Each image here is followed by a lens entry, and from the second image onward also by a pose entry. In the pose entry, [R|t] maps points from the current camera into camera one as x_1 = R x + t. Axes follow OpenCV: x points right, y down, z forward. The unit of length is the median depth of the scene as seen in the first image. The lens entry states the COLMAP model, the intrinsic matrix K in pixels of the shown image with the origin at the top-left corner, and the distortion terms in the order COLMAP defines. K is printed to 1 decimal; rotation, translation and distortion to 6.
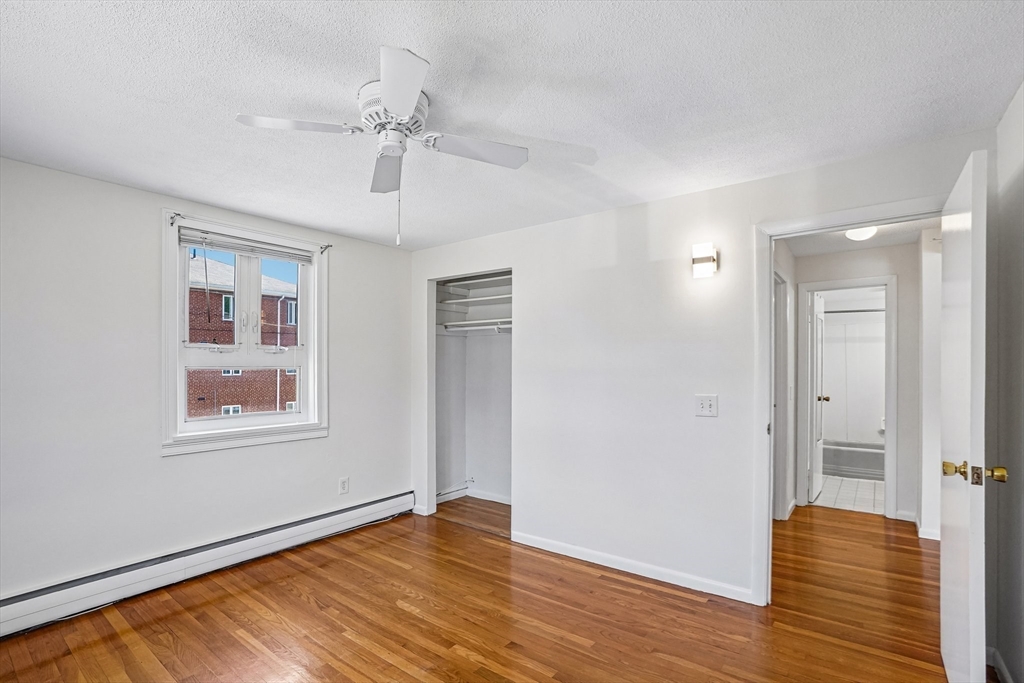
lens RADIAL K [[498.6, 0, 514.5], [0, 498.6, 360.8], [0, 0, 1]] dist [-0.069710, 0.049306]
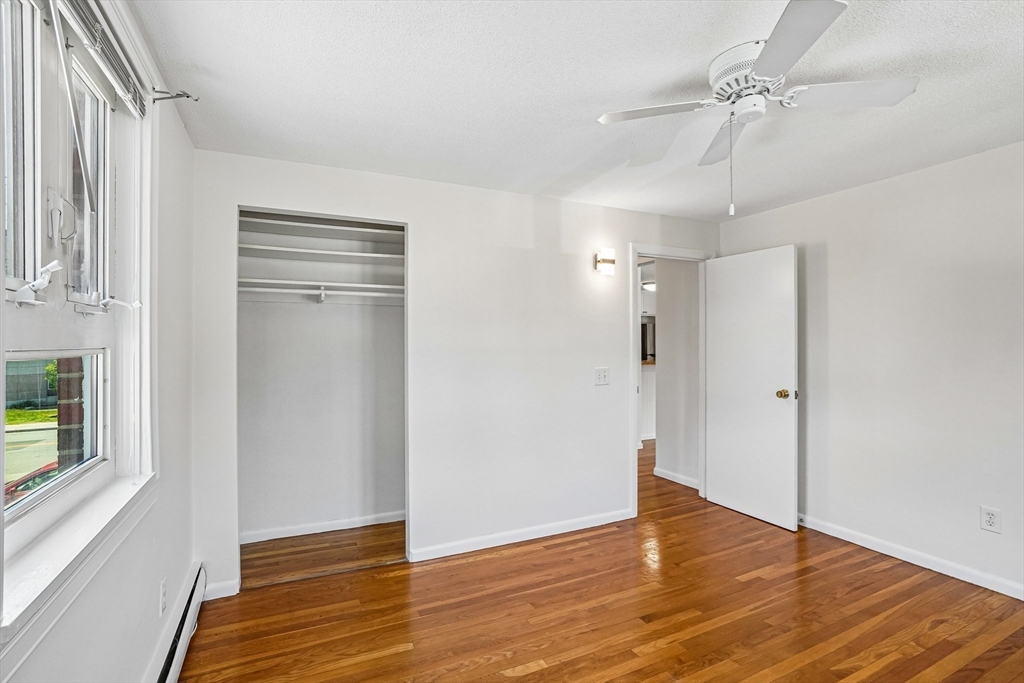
lens RADIAL K [[485.7, 0, 512.0], [0, 485.7, 341.5], [0, 0, 1]] dist [-0.046650, 0.001017]
pose [[0.442649, 0.005792, 0.896676, -0.803877], [-0.003828, 0.999982, -0.004569, 0.007722], [-0.896687, -0.001410, 0.442663, 0.640490]]
